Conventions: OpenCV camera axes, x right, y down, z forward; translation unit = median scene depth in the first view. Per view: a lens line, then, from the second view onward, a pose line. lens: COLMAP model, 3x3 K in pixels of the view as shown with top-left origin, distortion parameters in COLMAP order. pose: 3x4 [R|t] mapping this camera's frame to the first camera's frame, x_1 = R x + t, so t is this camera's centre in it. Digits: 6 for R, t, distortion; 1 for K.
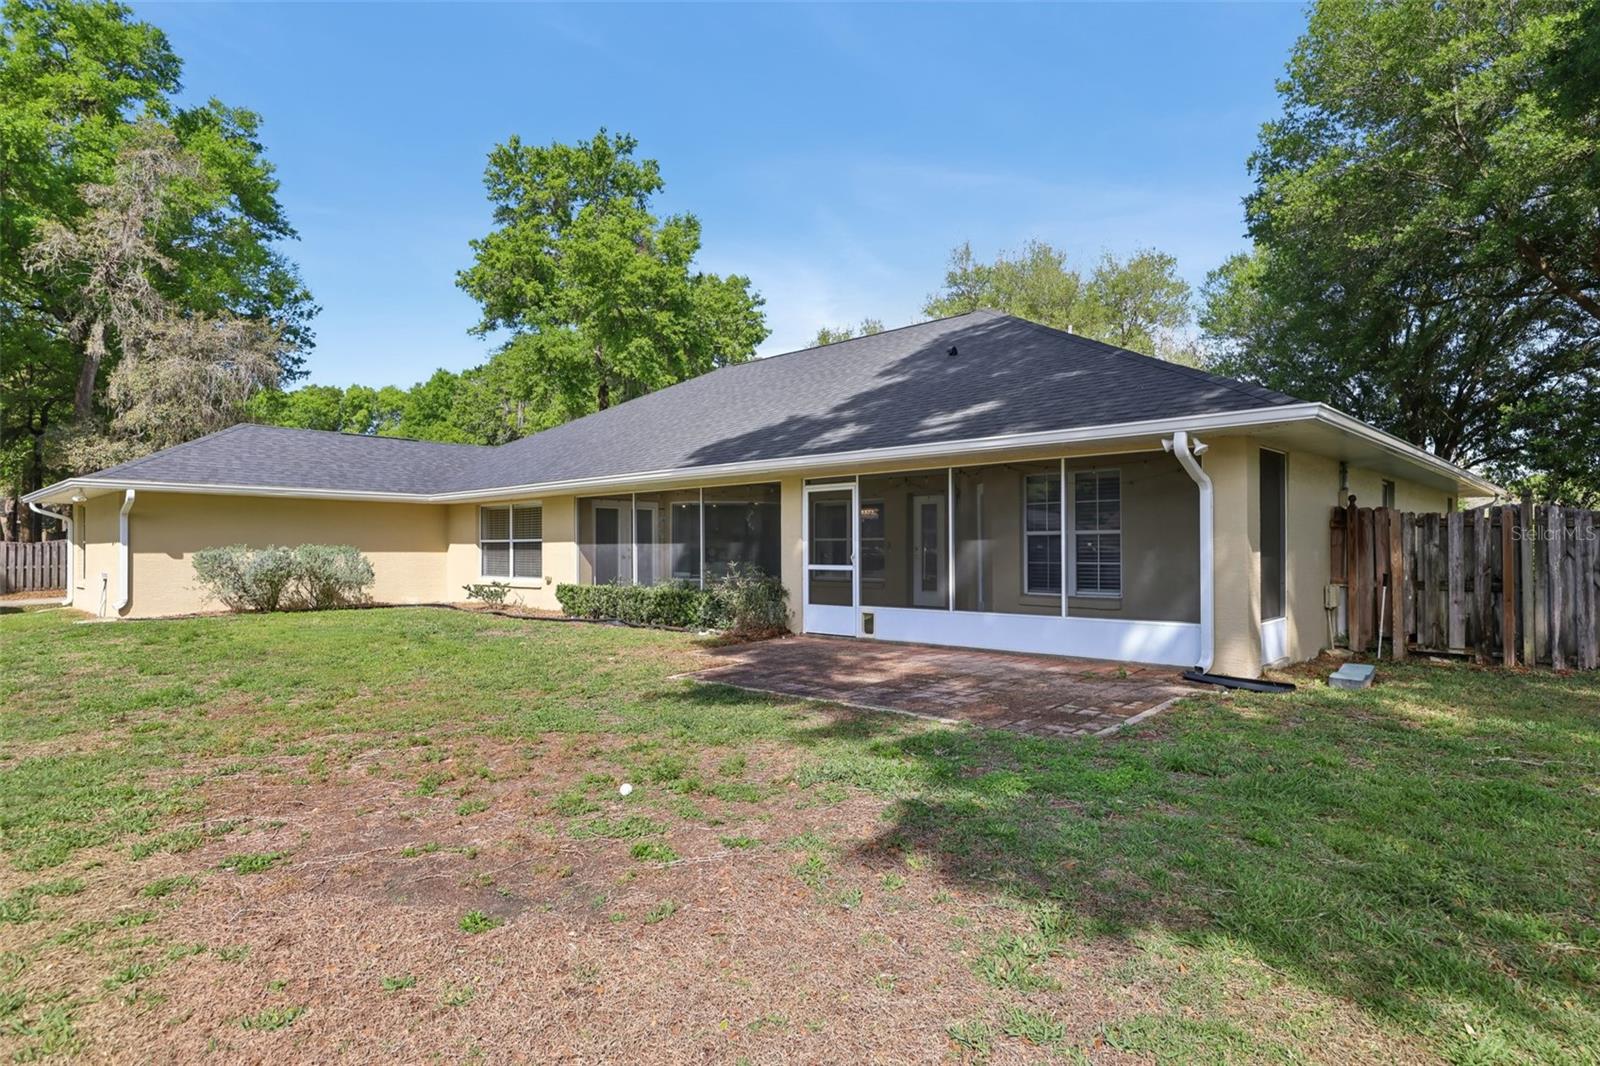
lens RADIAL K [[879.5, 0, 803.1], [0, 879.5, 544.2], [0, 0, 1]] dist [0.001930, -0.000146]
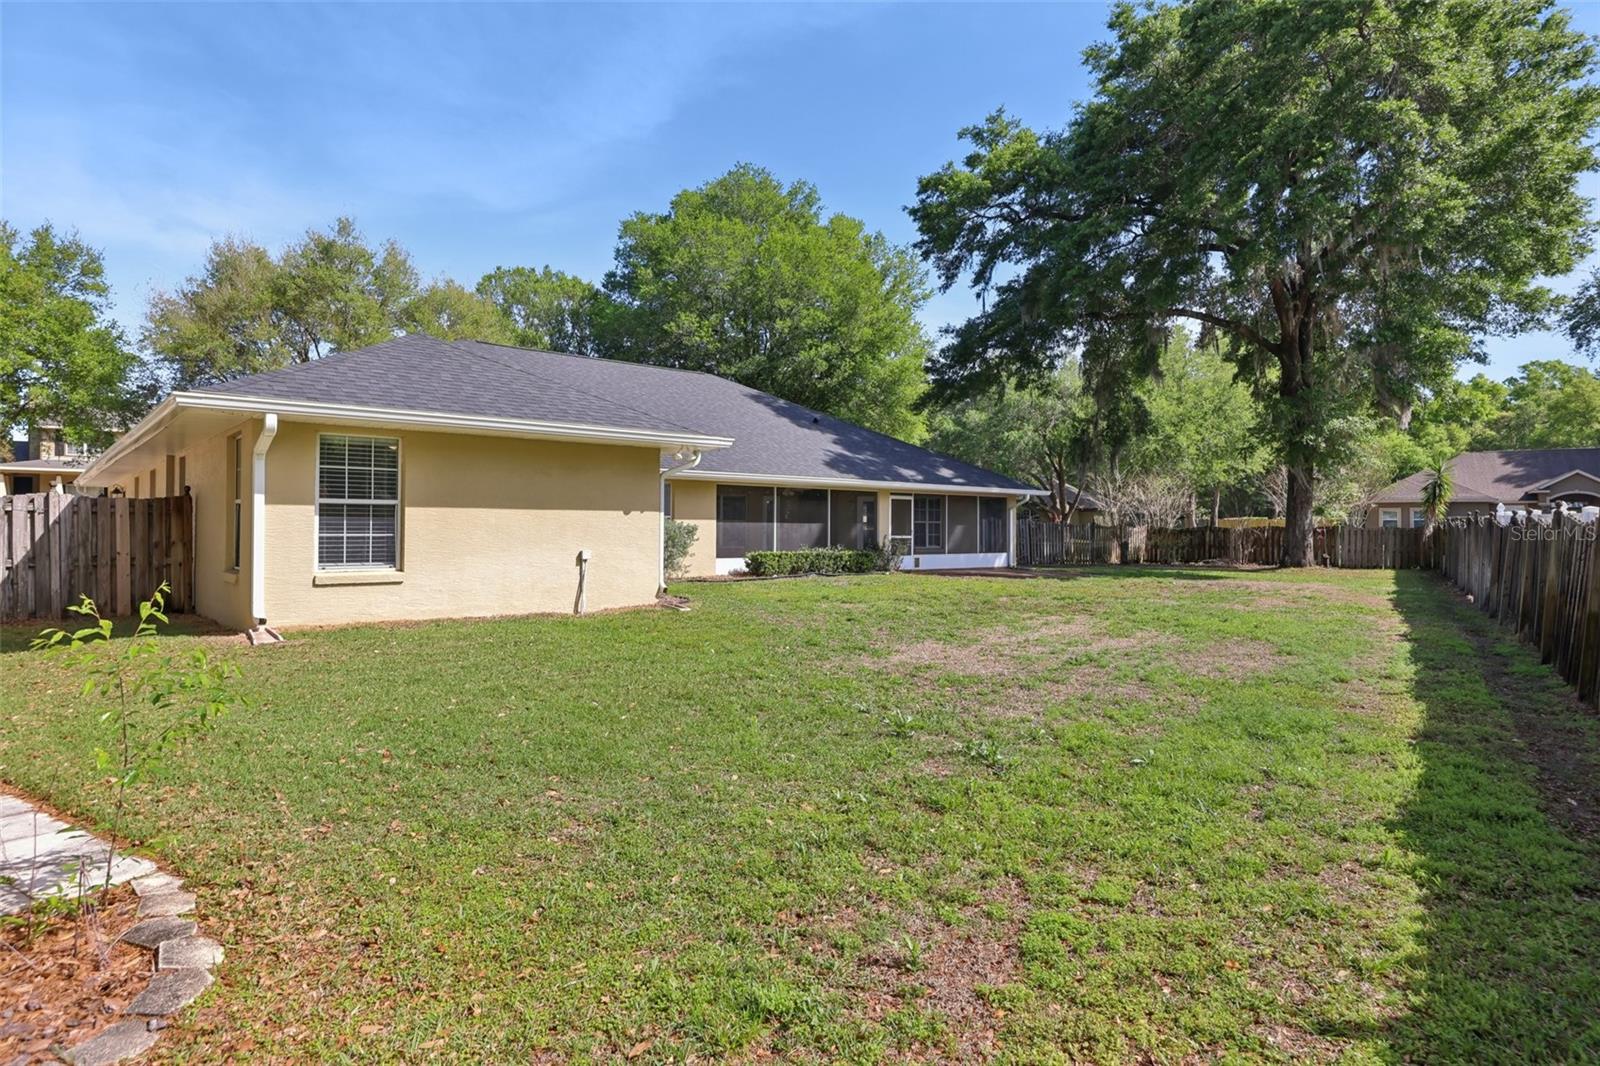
lens RADIAL K [[932.3, 0, 799.9], [0, 932.3, 528.9], [0, 0, 1]] dist [0.002086, 0.000419]
pose [[0.096371, 0.004816, 0.995334, -2.083948], [-0.012647, 0.999913, -0.003614, 0.018209], [-0.995265, -0.012239, 0.096423, 0.997328]]
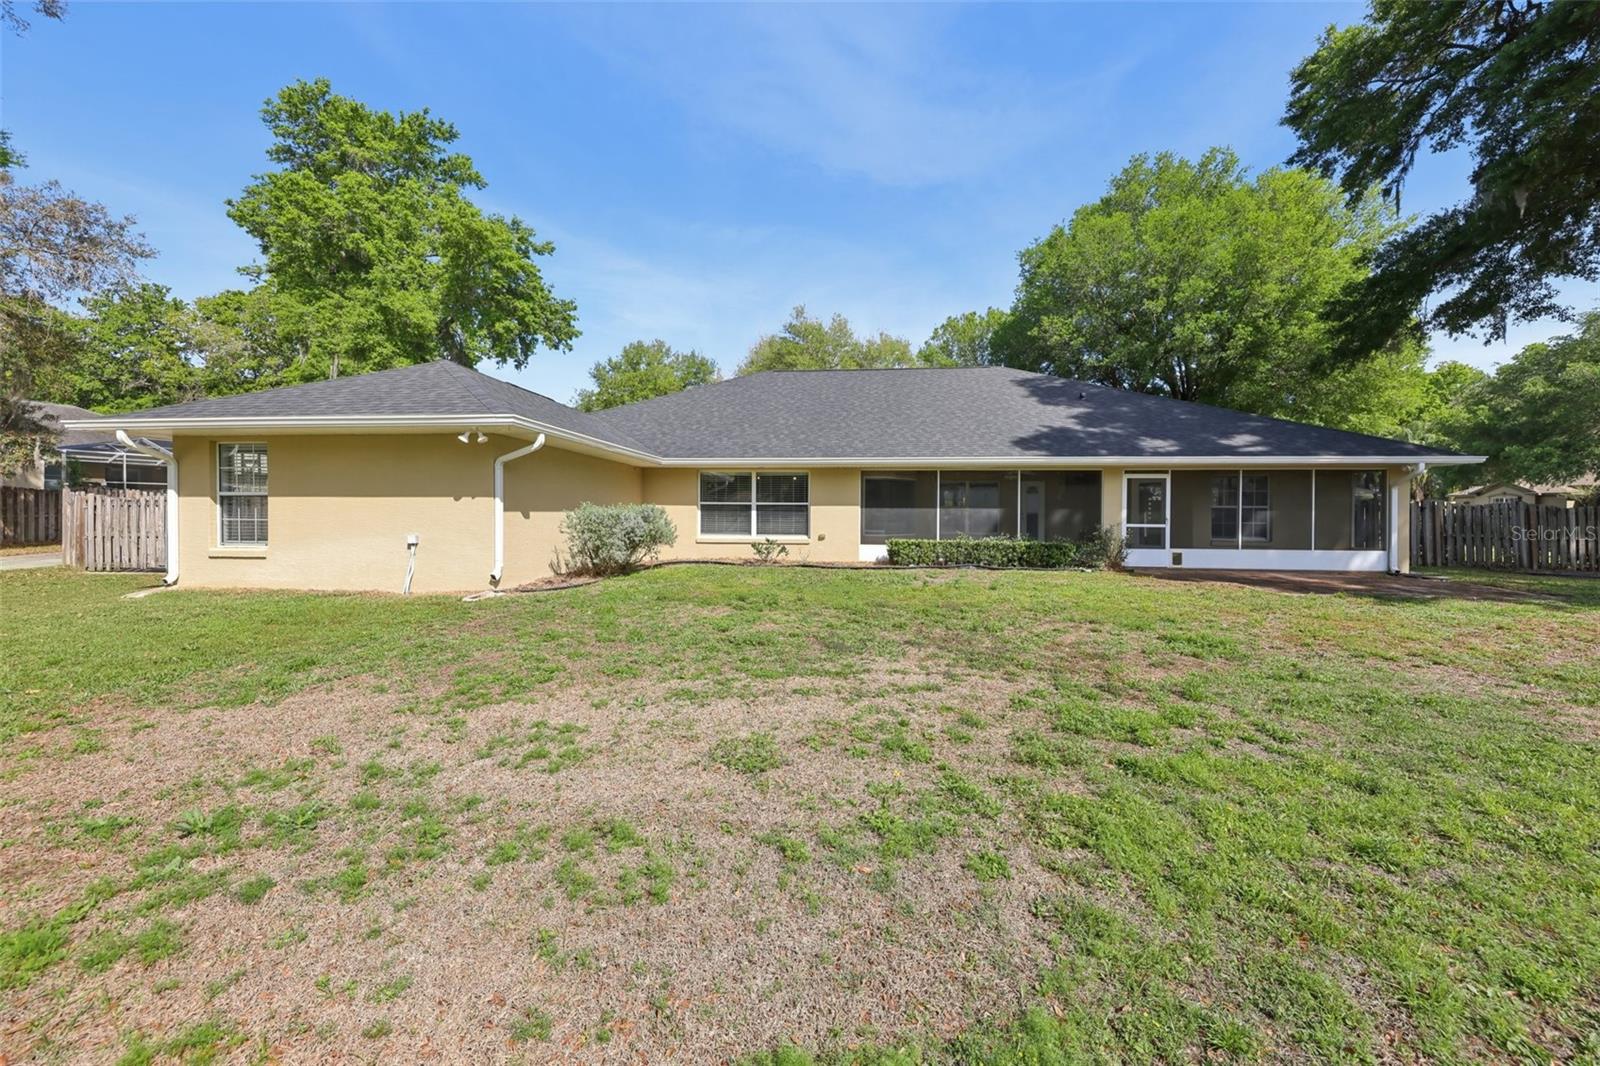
lens RADIAL K [[611.7, 0, 801.5], [0, 611.7, 523.9], [0, 0, 1]] dist [0.006585, -0.000013]
pose [[0.793230, -0.002526, 0.608917, -1.133372], [-0.012289, 0.999721, 0.020155, 0.008208], [-0.608798, -0.023471, 0.792978, 0.475436]]
